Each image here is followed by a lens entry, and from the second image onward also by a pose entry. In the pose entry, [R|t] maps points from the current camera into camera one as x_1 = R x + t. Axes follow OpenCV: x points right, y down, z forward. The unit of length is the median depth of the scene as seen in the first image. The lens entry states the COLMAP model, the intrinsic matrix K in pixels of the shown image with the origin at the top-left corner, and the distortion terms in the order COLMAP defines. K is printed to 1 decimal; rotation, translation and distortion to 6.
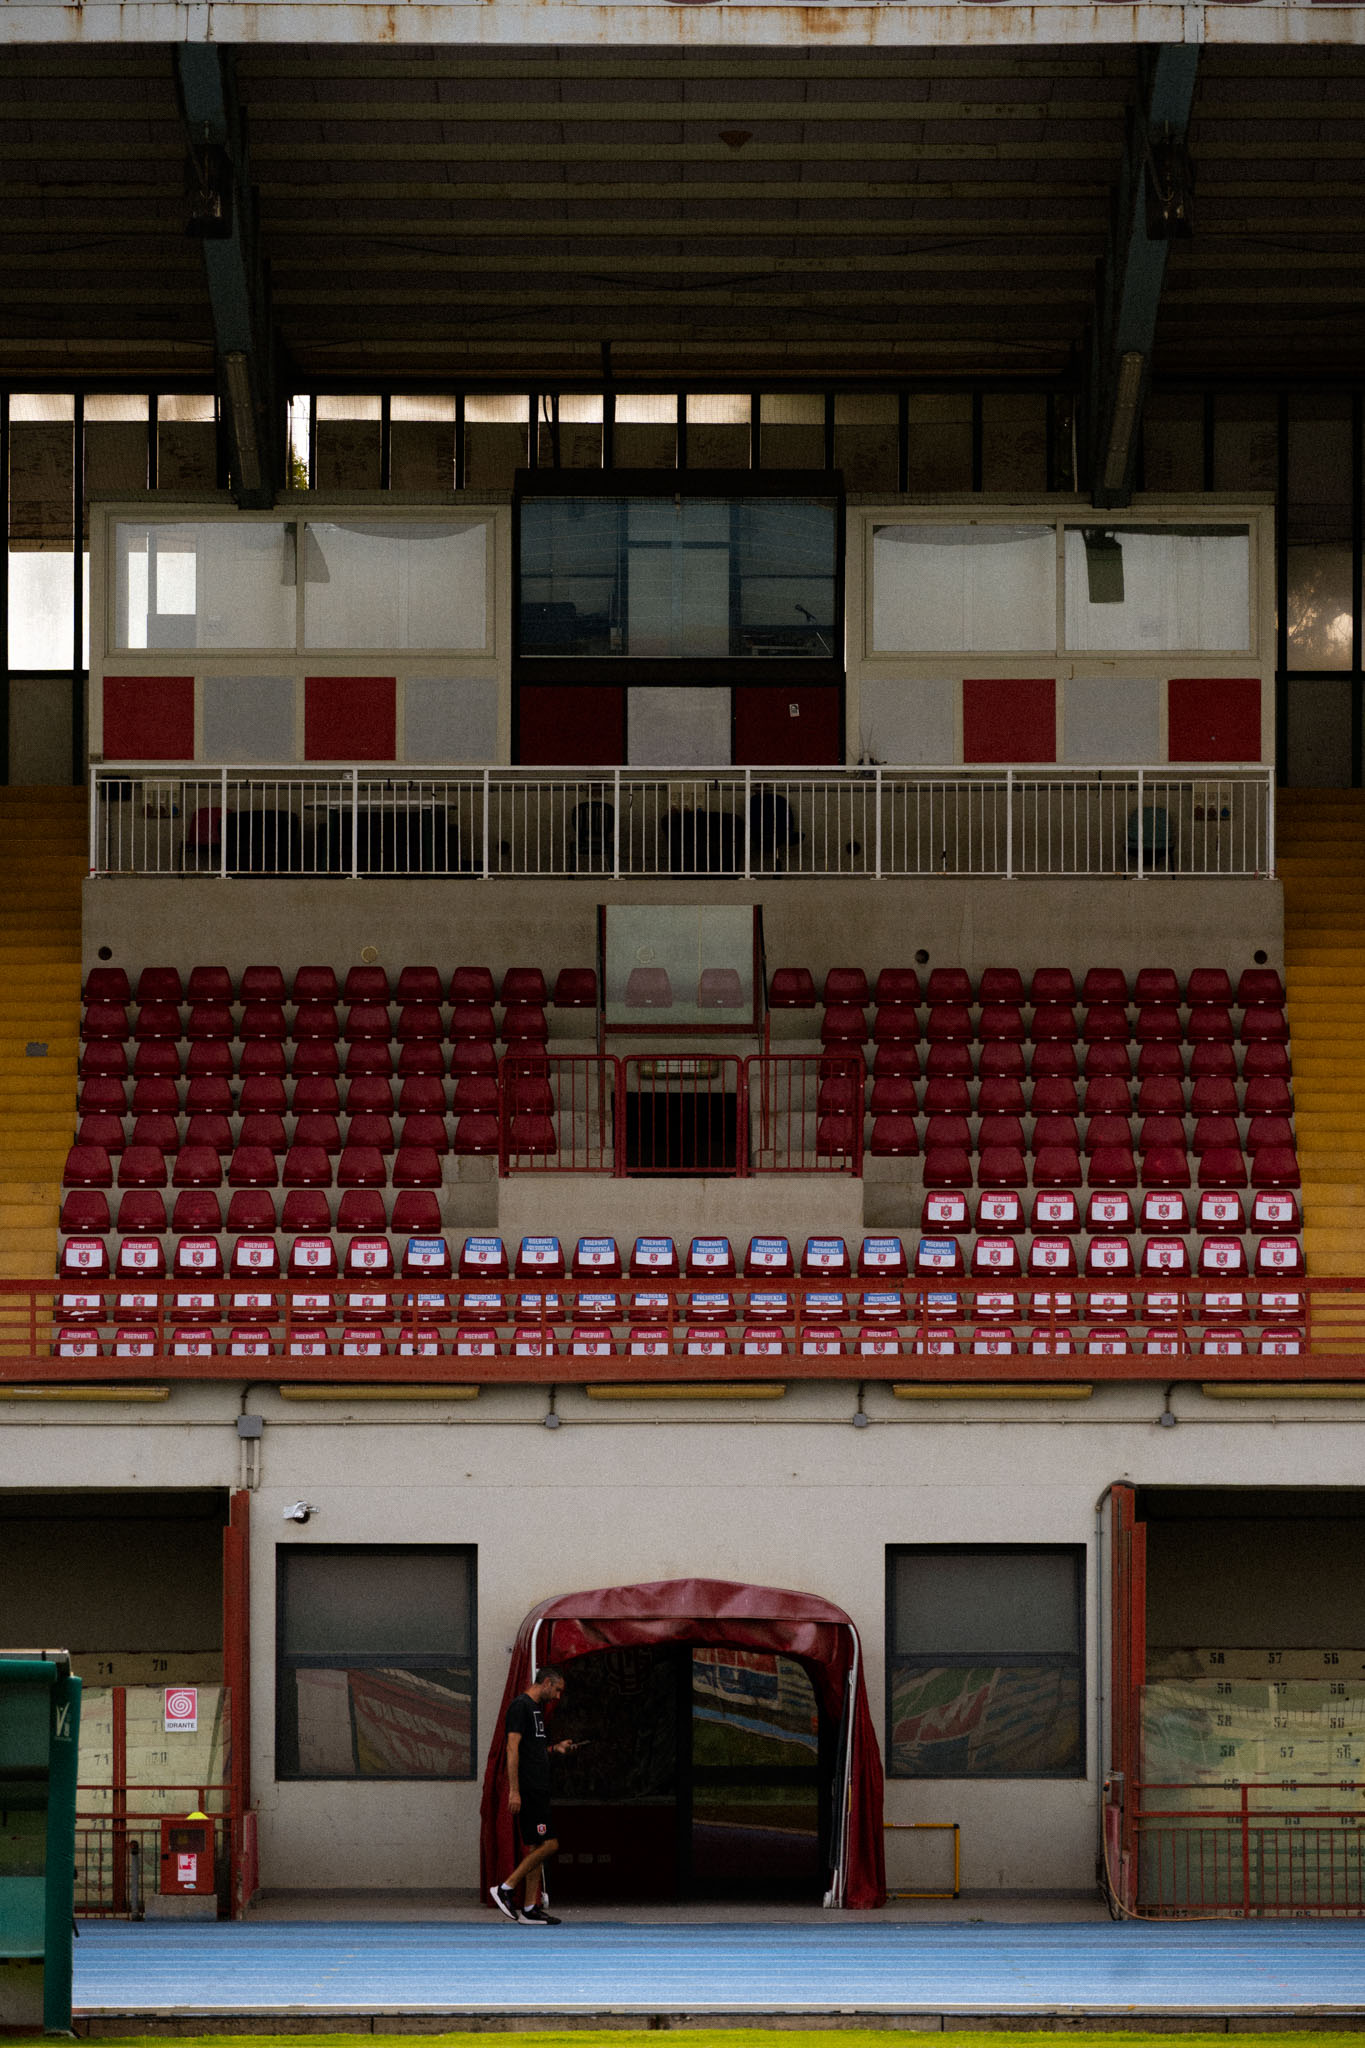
lens RADIAL K [[11051.8, 0, 682.5], [0, 11051.8, 1024.0], [0, 0, 1]] dist [0.117375, 12.606010]
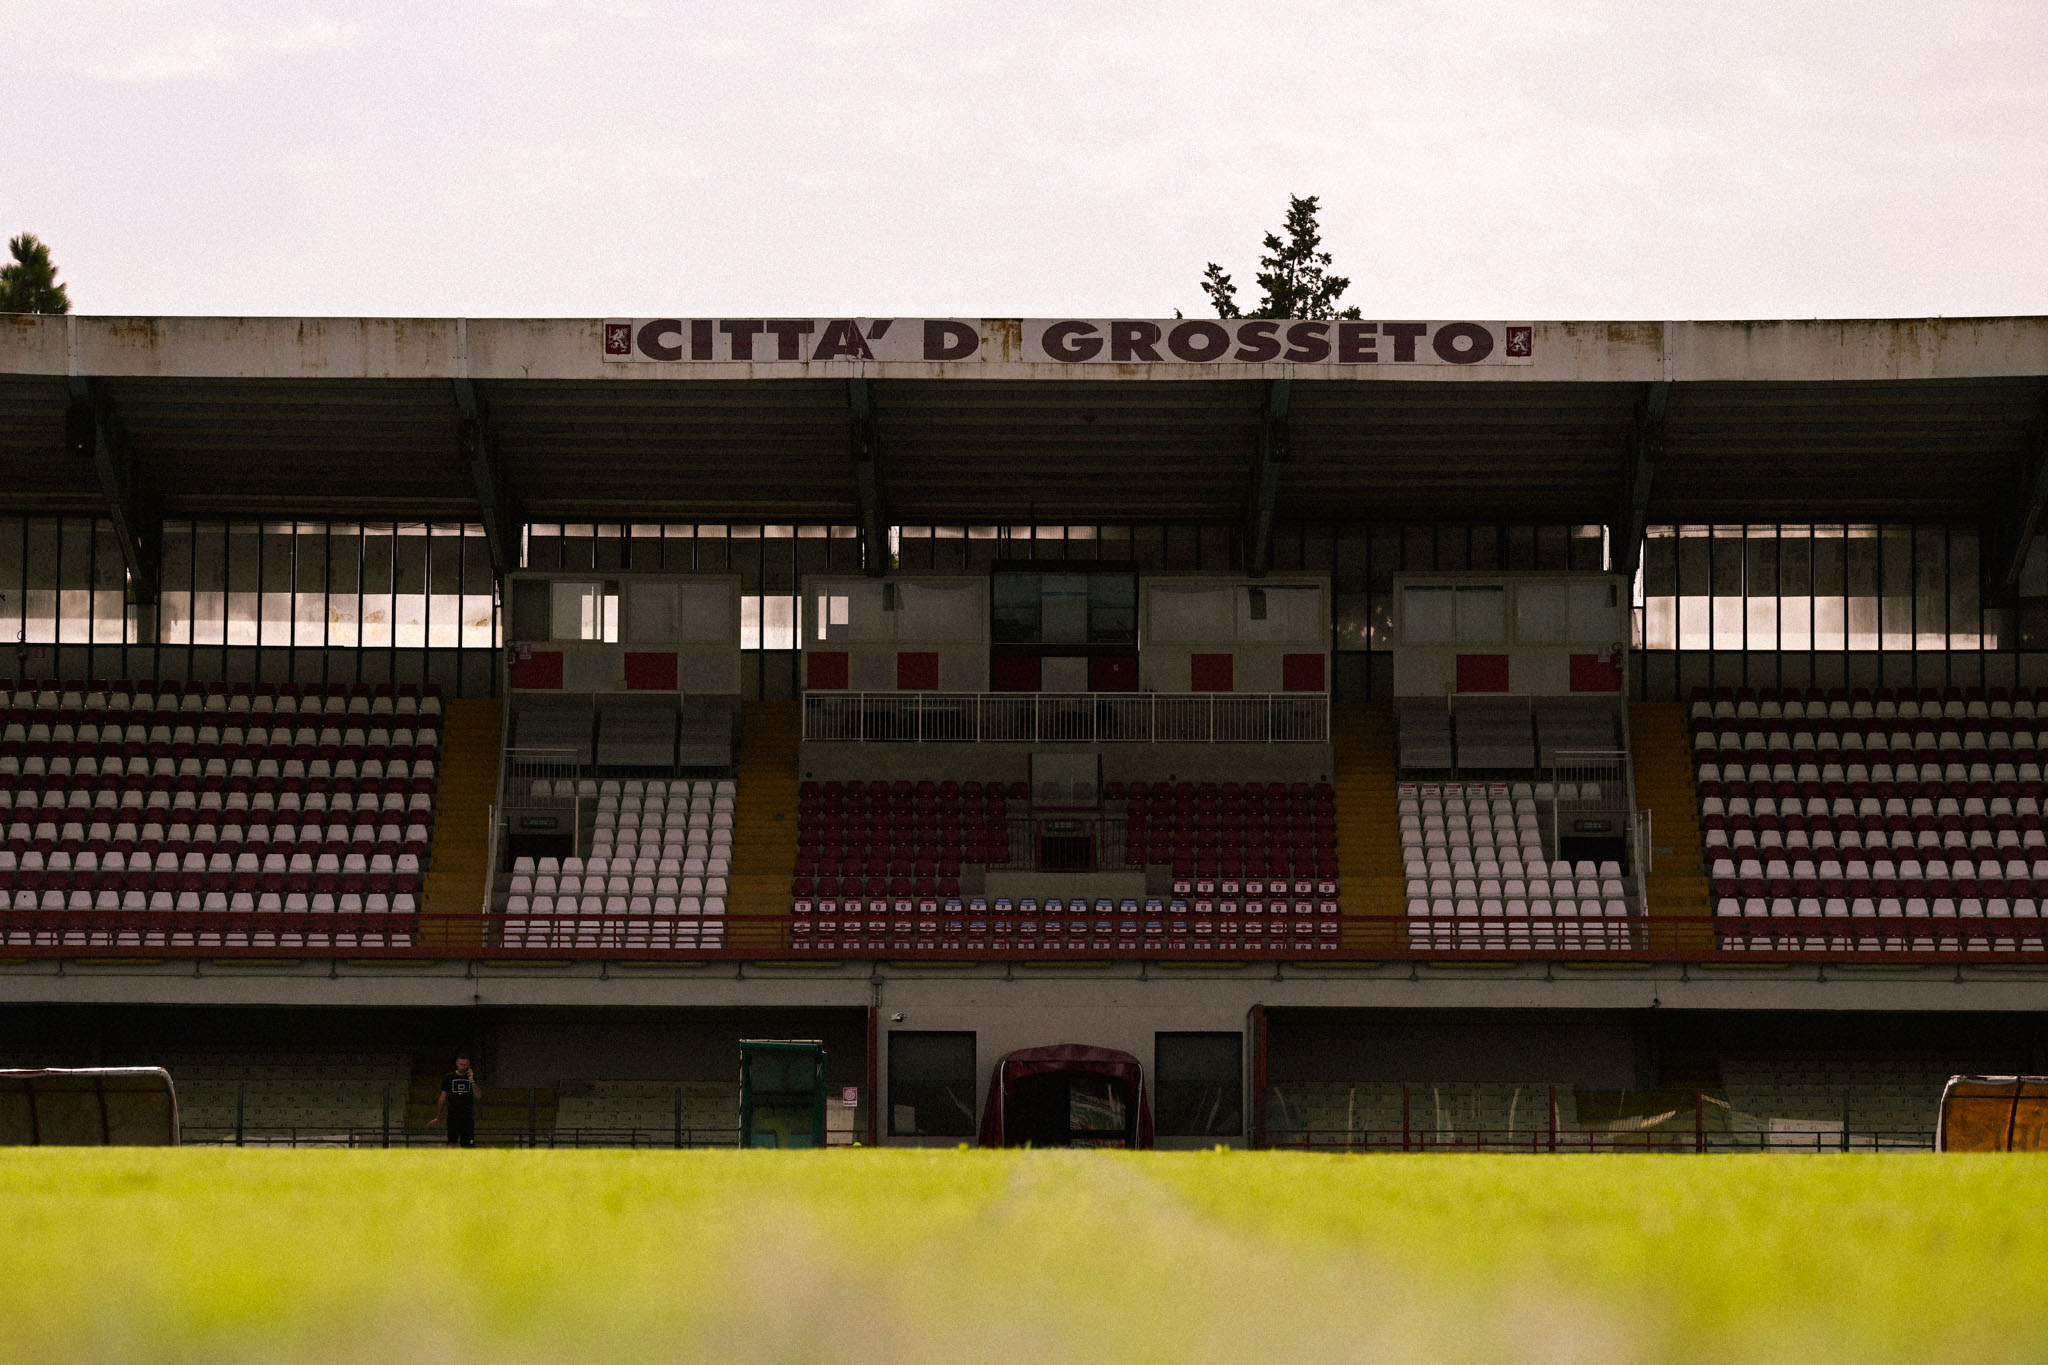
lens RADIAL K [[5708.9, 0, 1024.0], [0, 5708.9, 682.5], [0, 0, 1]] dist [-0.159491, -0.826209]
pose [[0.999976, 0.002021, -0.006581, -0.000950], [-0.002196, 0.999643, -0.026646, 0.005782], [0.006524, 0.026660, 0.999623, -0.164408]]
